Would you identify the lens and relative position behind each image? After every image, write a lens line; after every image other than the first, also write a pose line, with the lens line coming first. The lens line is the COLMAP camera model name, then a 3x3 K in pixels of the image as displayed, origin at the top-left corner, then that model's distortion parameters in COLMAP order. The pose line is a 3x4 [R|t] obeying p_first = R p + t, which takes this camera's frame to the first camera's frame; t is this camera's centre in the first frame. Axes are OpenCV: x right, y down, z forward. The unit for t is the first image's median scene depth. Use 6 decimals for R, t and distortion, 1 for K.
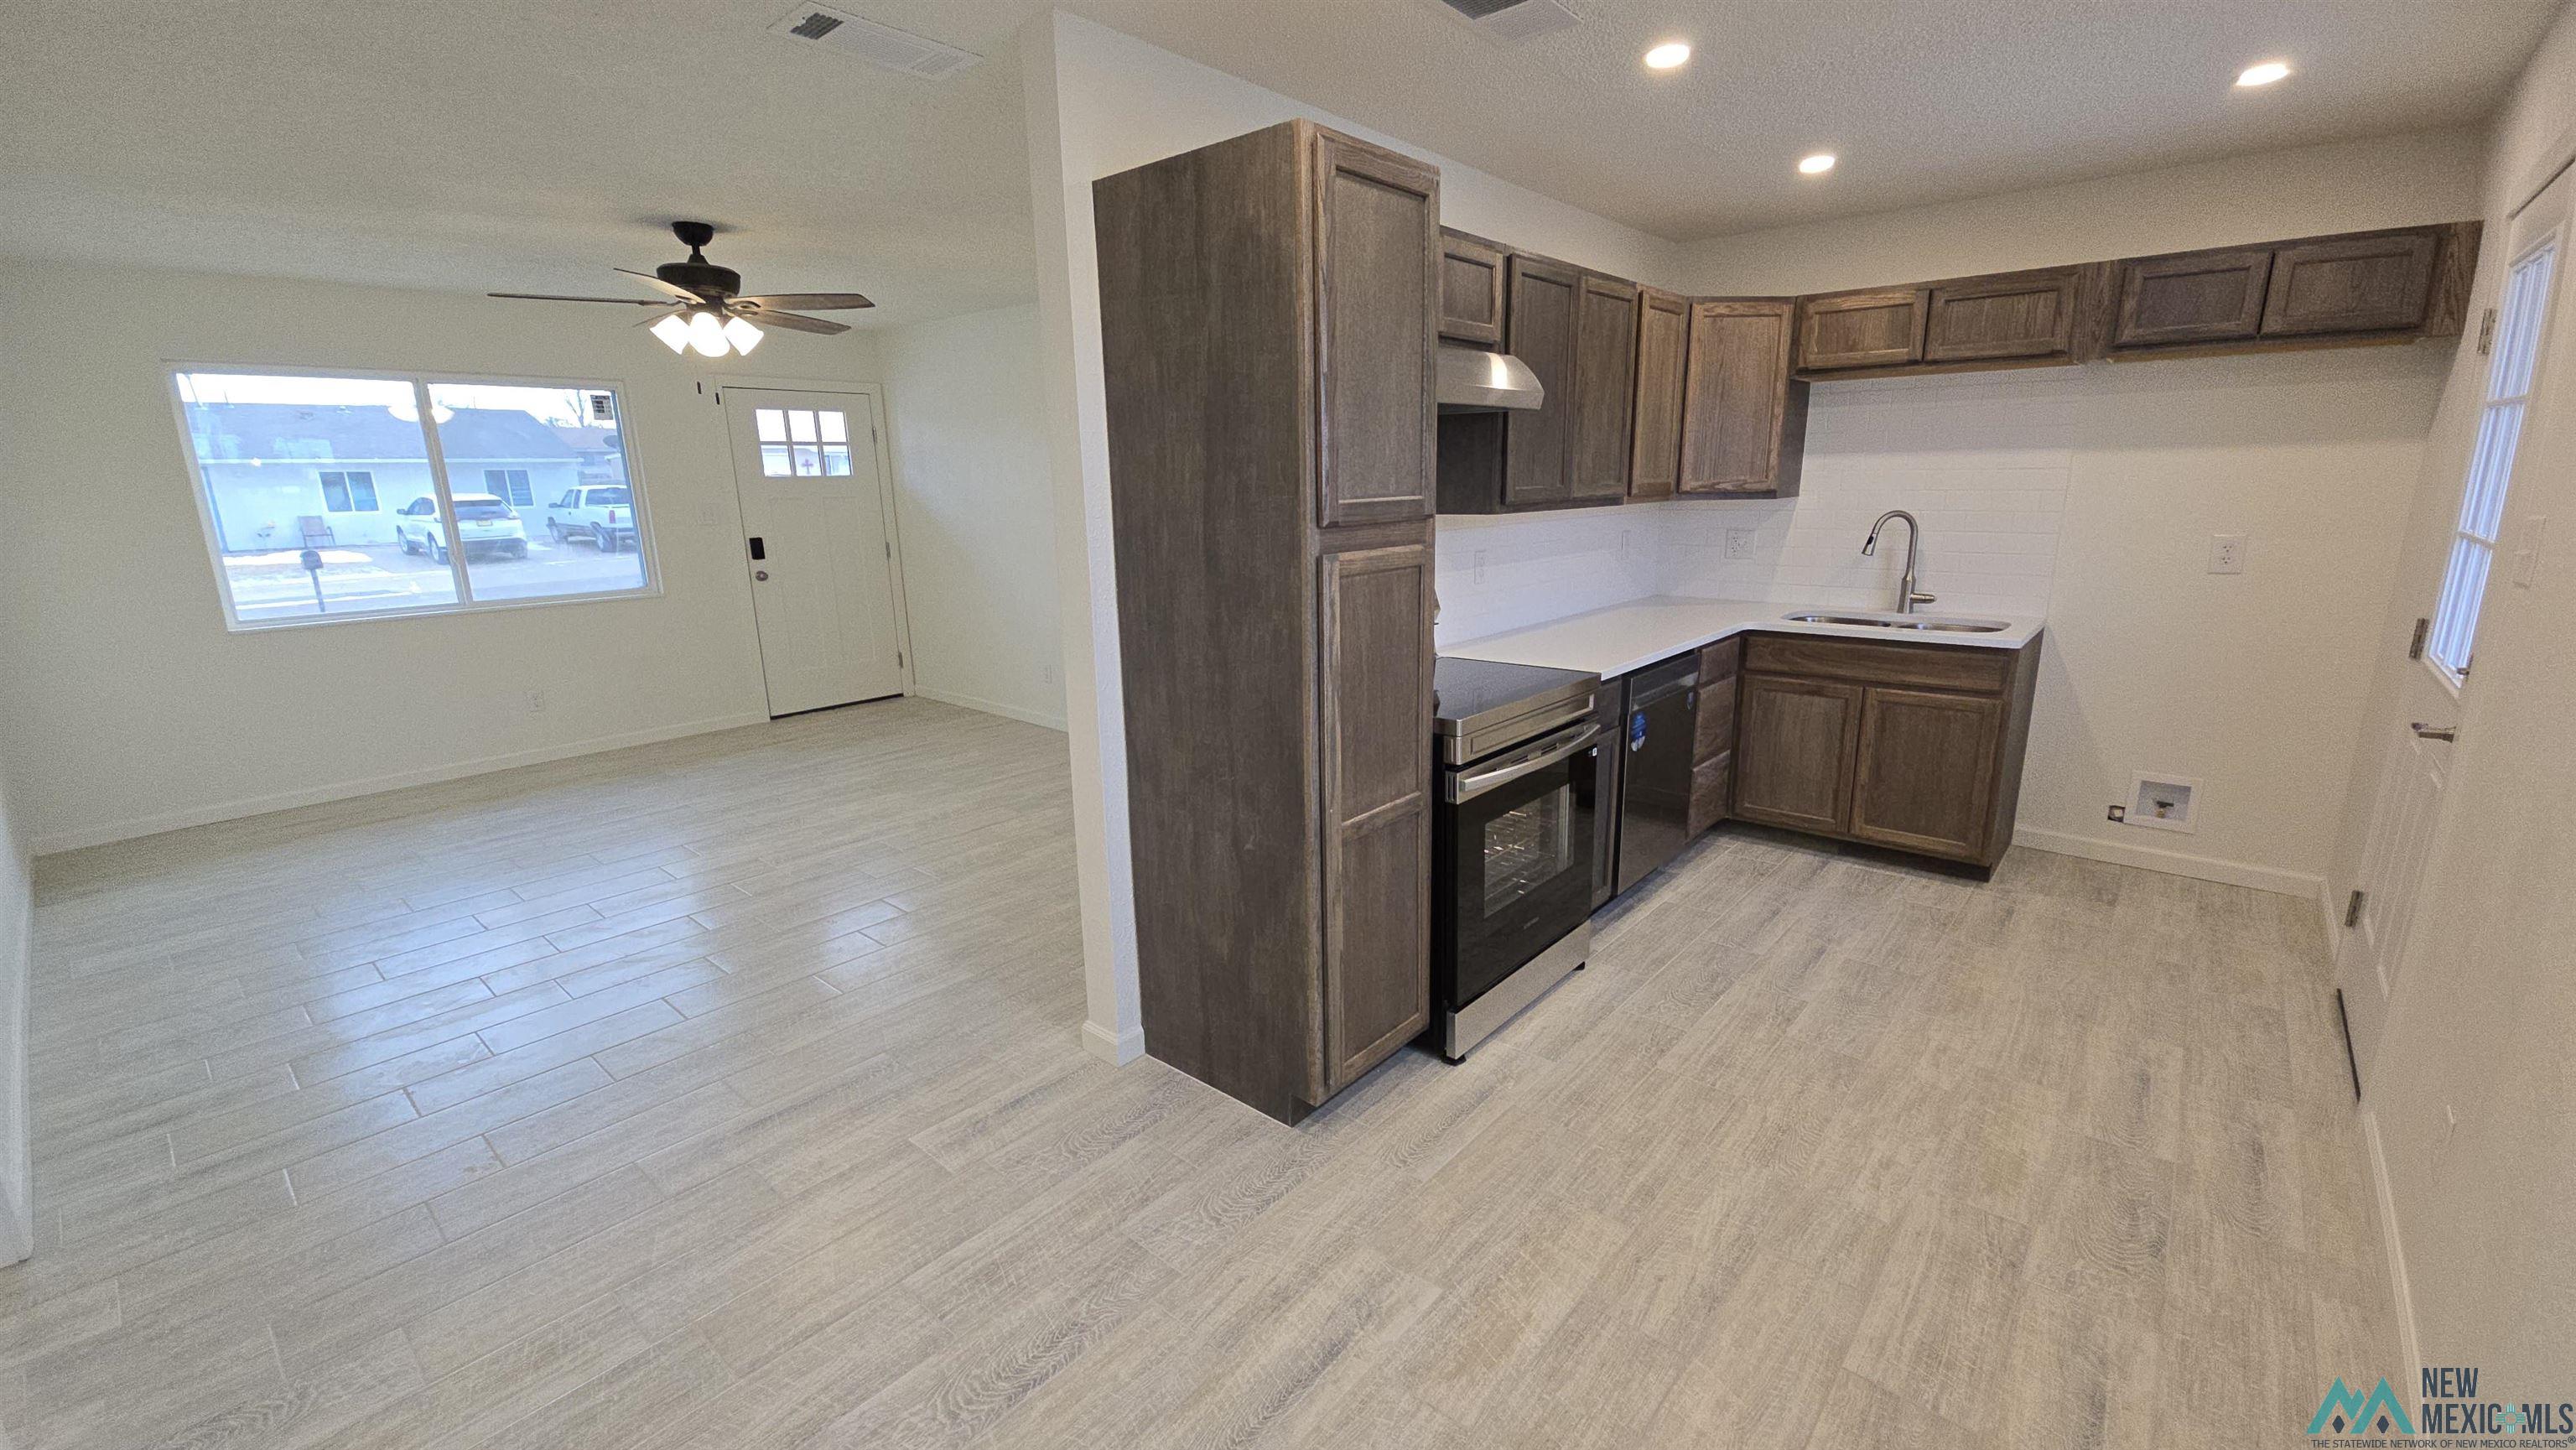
lens RADIAL K [[1039.3, 0, 1298.5], [0, 1039.3, 731.0], [0, 0, 1]] dist [0.004663, -0.002052]
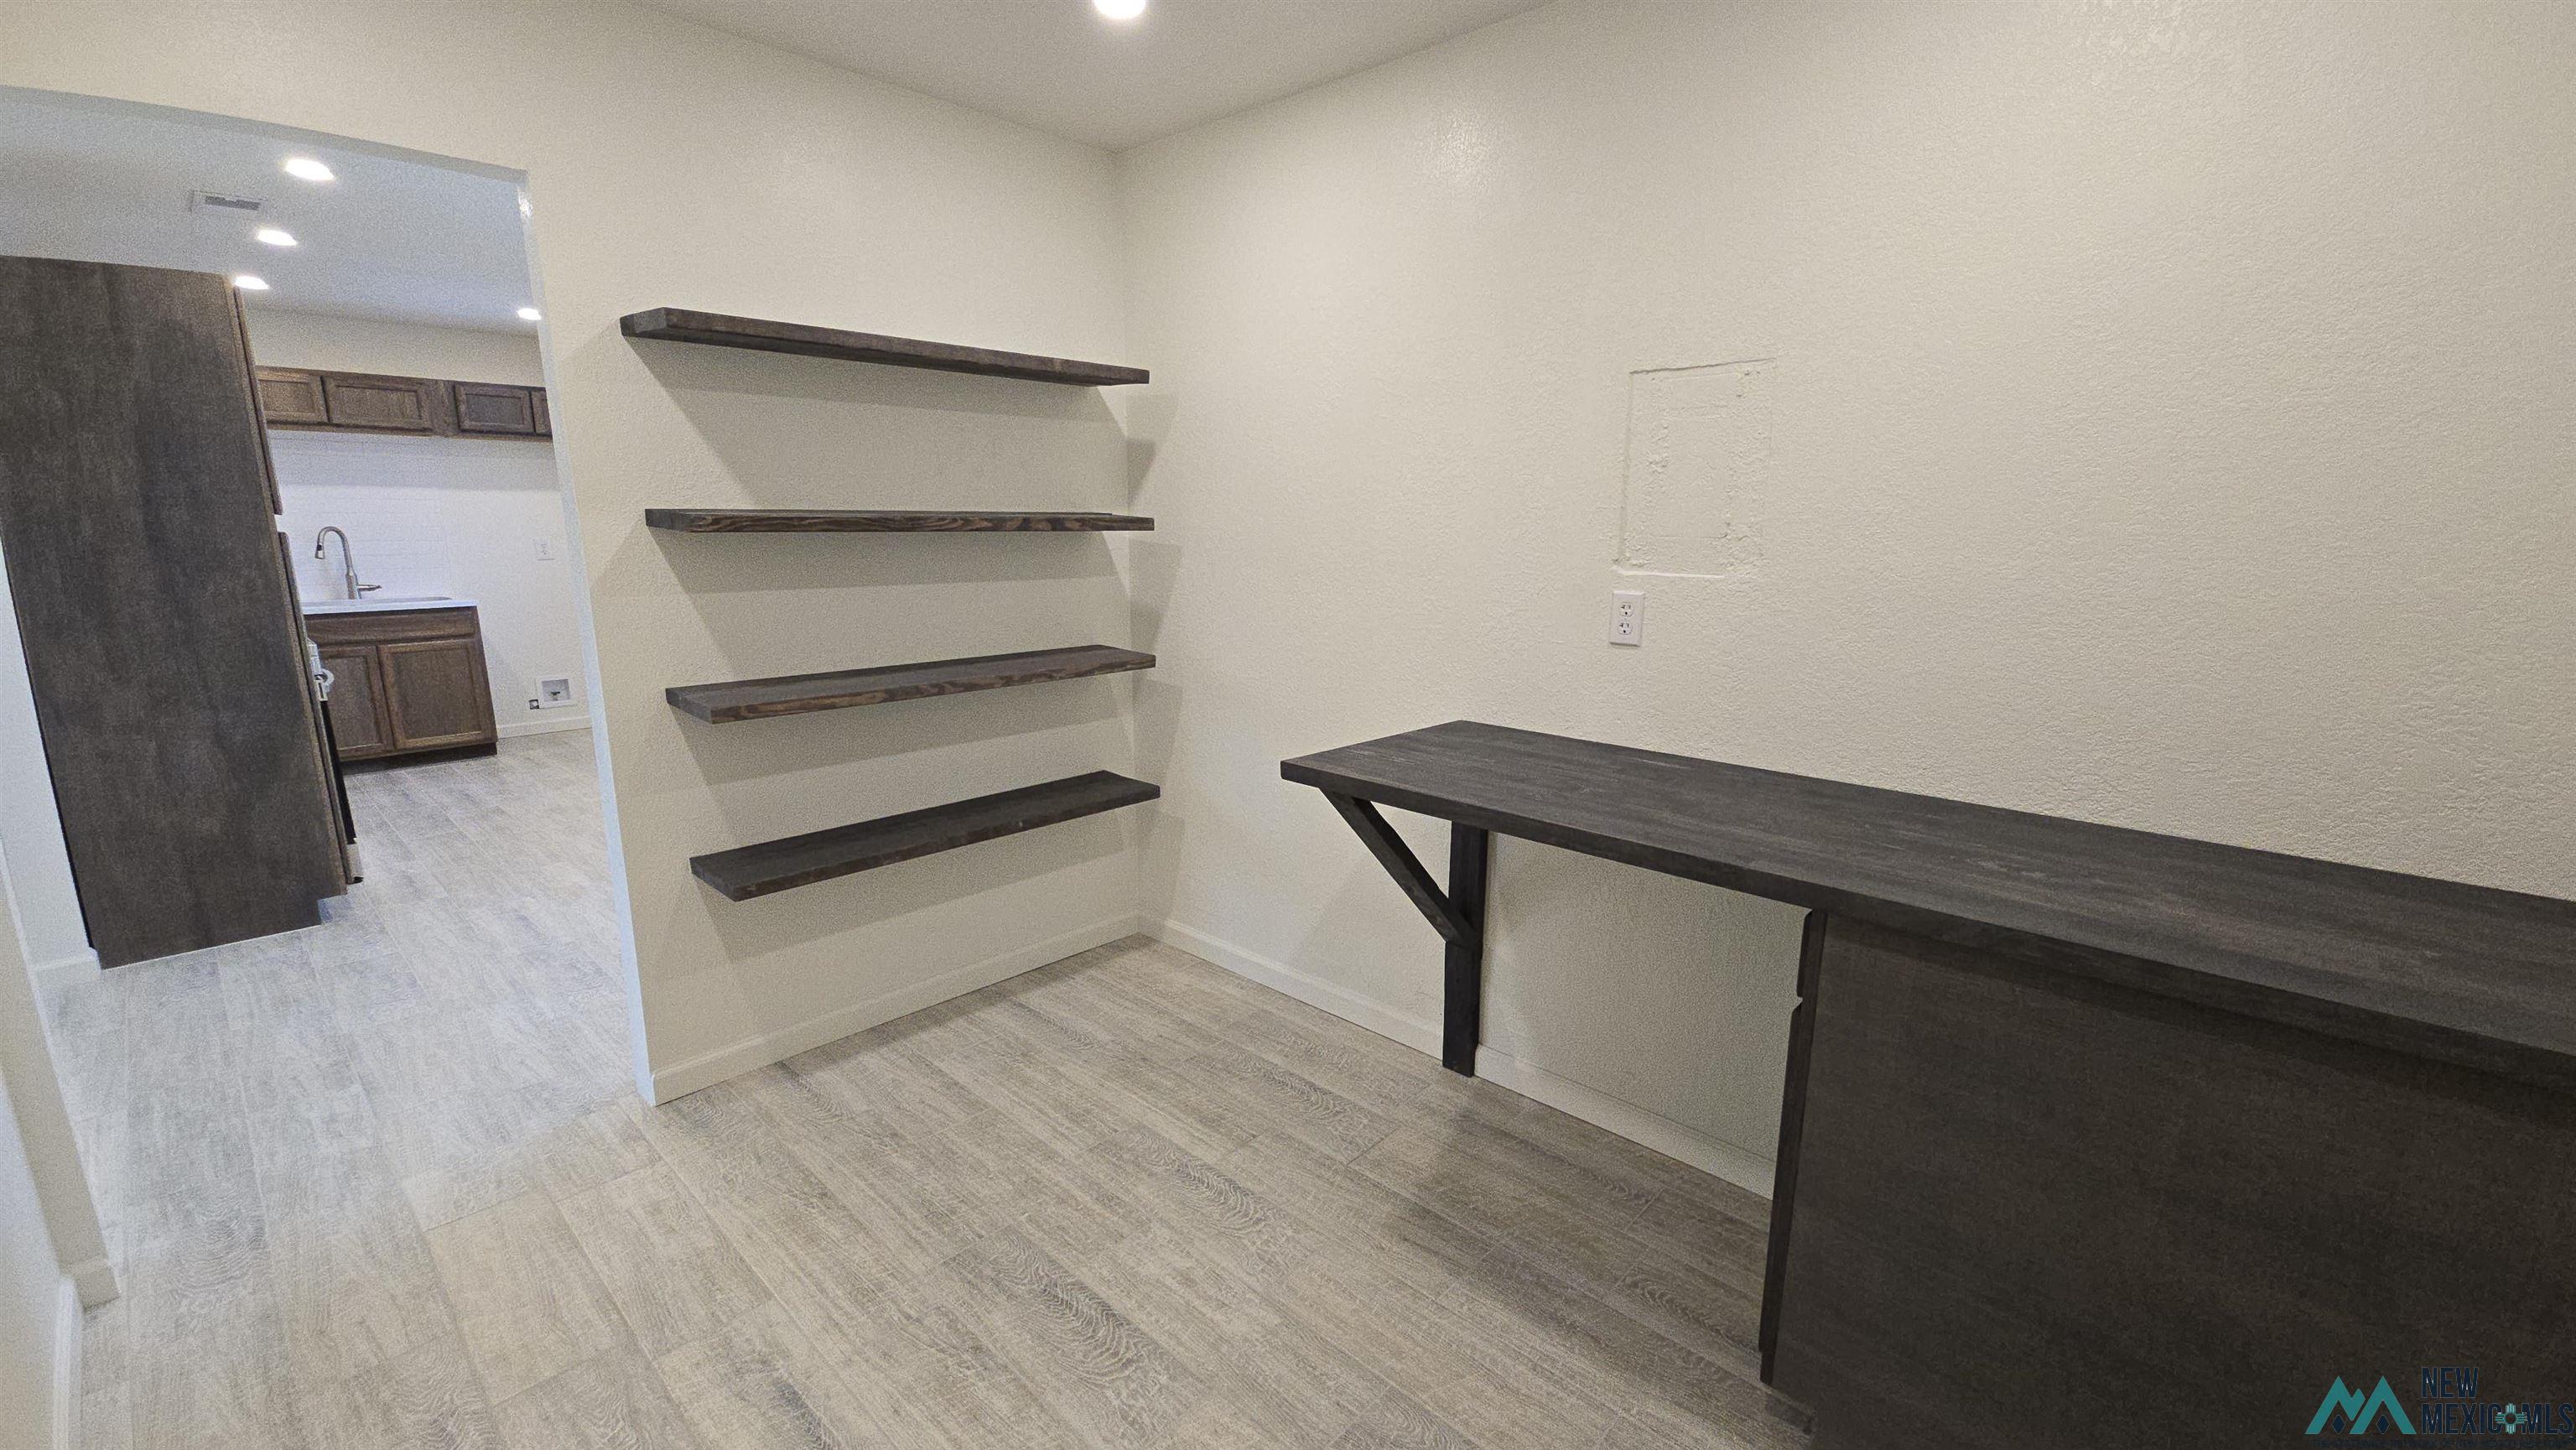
lens RADIAL K [[1039.3, 0, 1308.7], [0, 1039.3, 728.4], [0, 0, 1]] dist [0.004663, -0.002052]
pose [[0.019541, -0.184378, 0.982661, -1.318102], [0.233498, 0.956511, 0.174828, 0.176147], [-0.972161, 0.226033, 0.061743, -0.489480]]
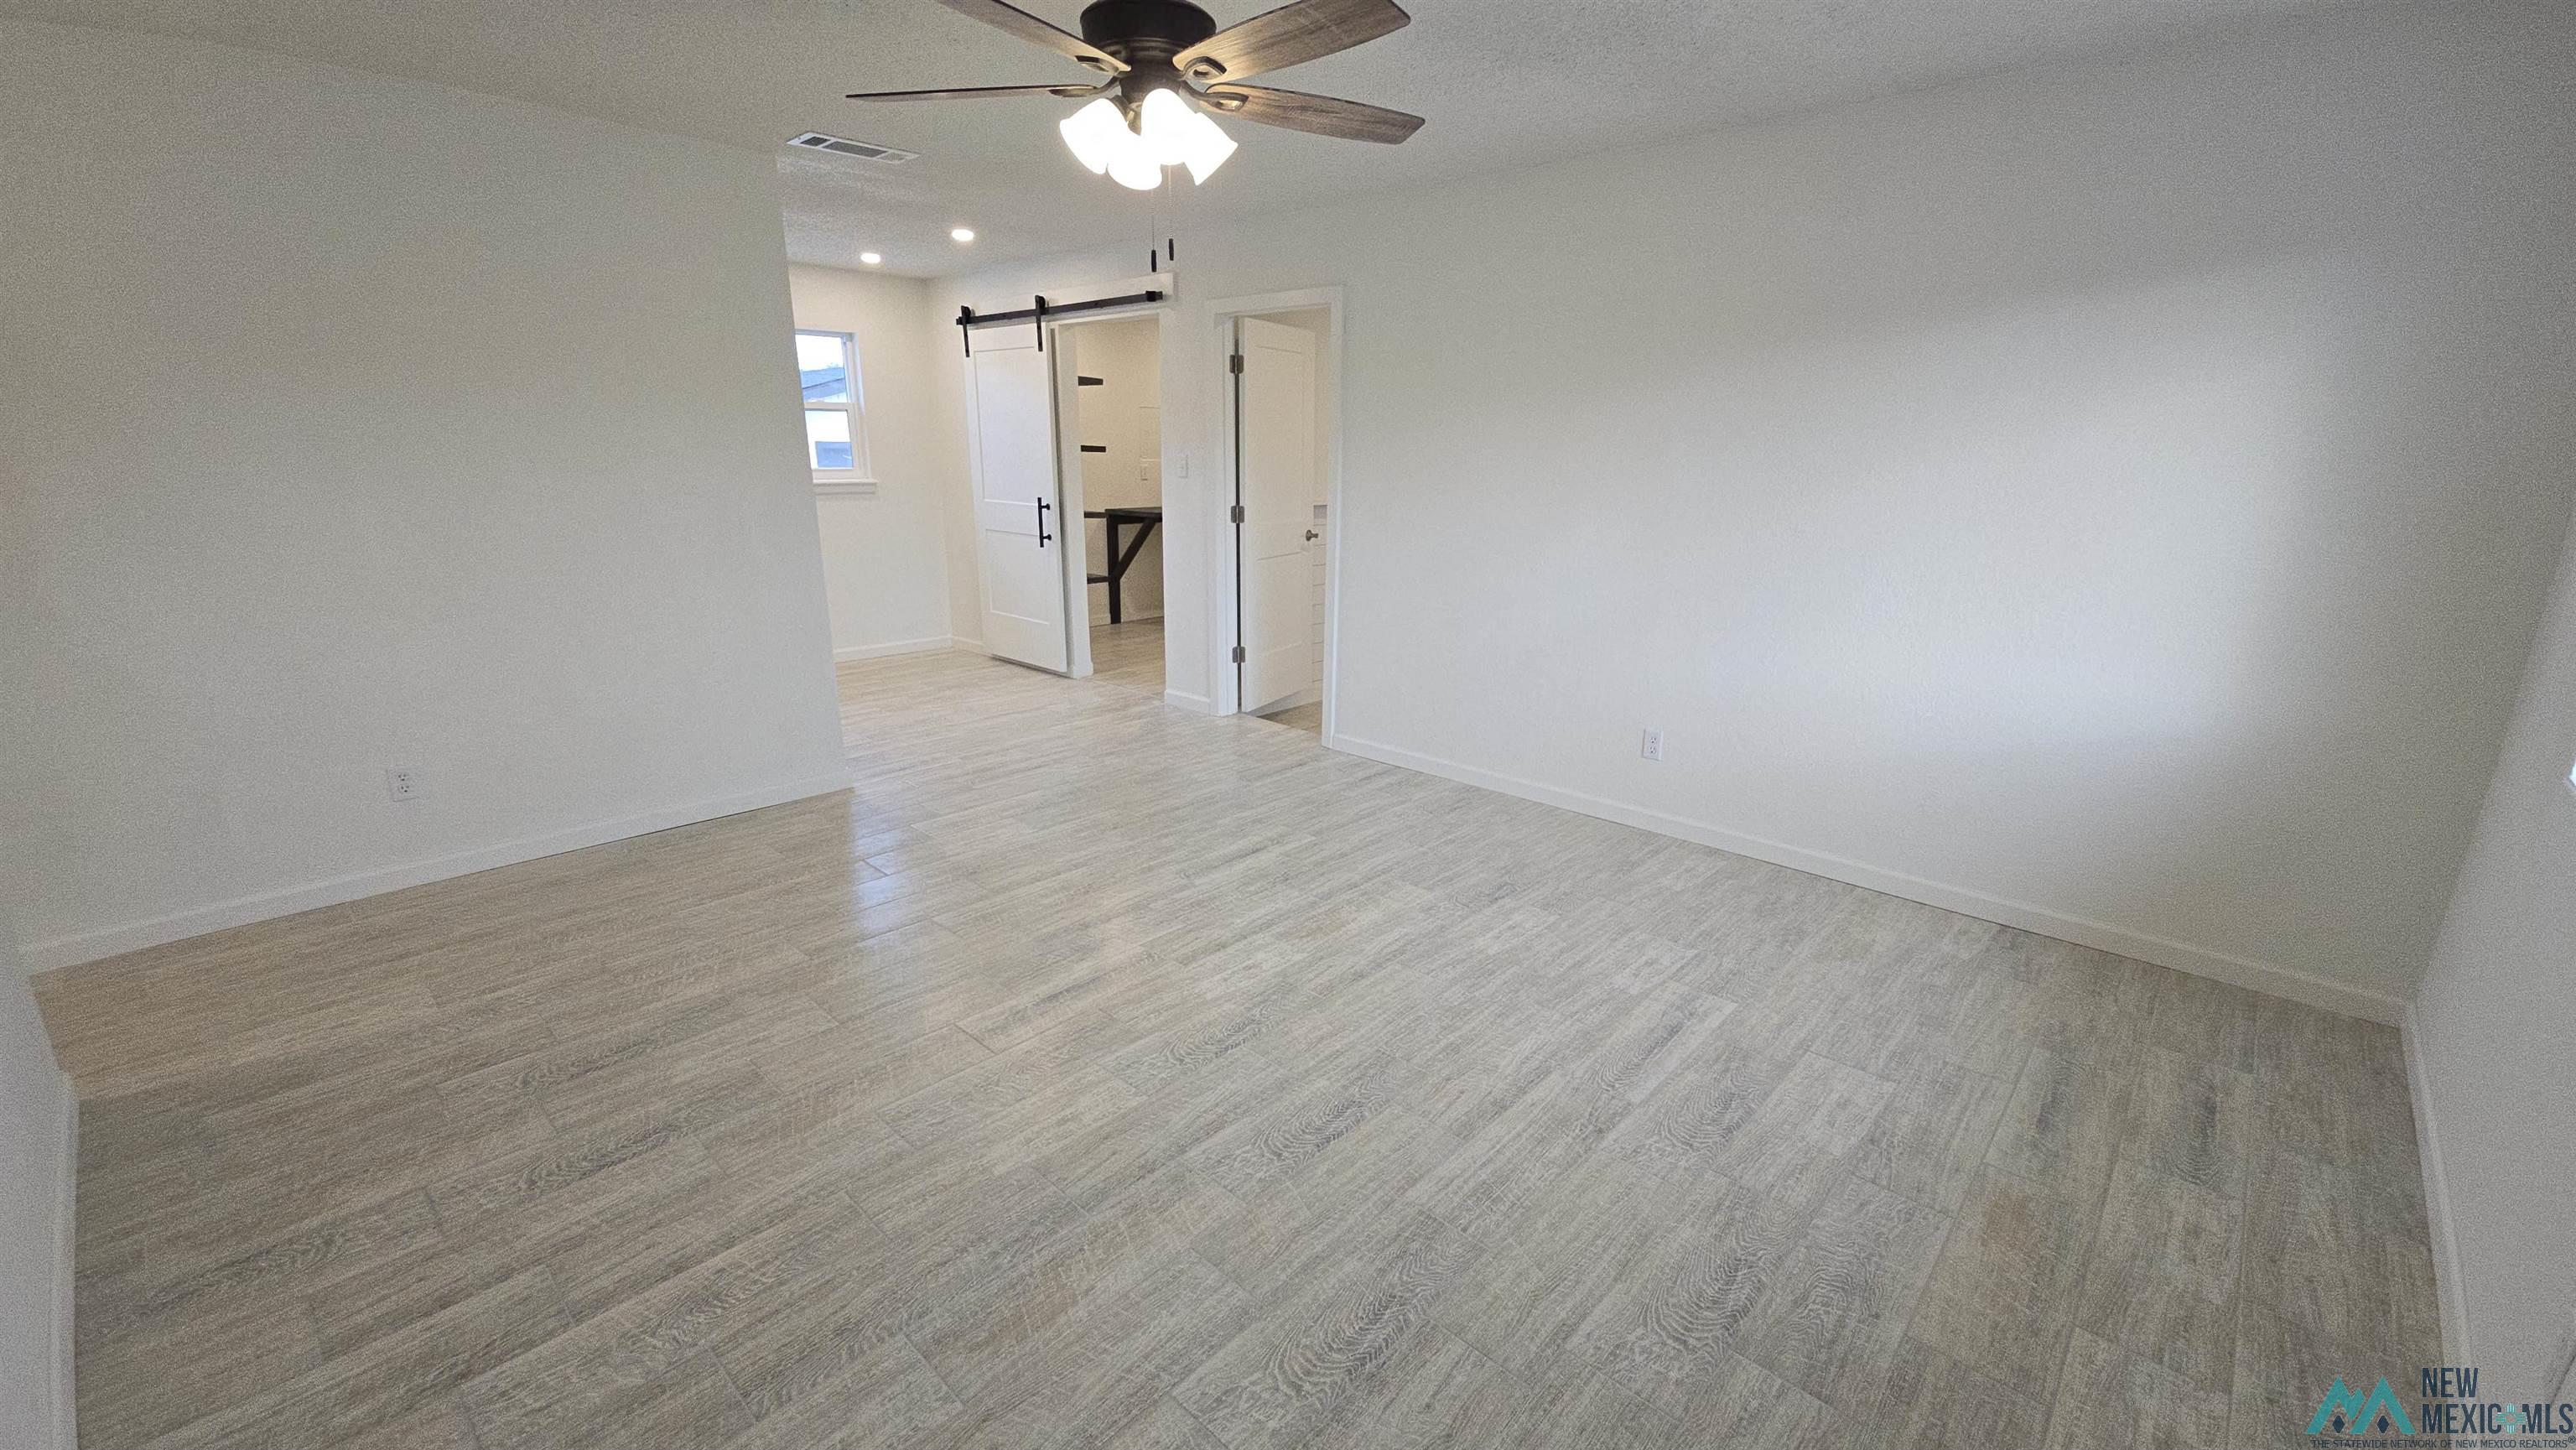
lens RADIAL K [[1039.3, 0, 1301.2], [0, 1039.3, 743.2], [0, 0, 1]] dist [0.004663, -0.002052]
pose [[-0.999311, -0.000492, 0.037101, -1.047522], [0.018071, 0.866857, 0.498230, -0.587377], [-0.032406, 0.498557, -0.866251, 2.558097]]
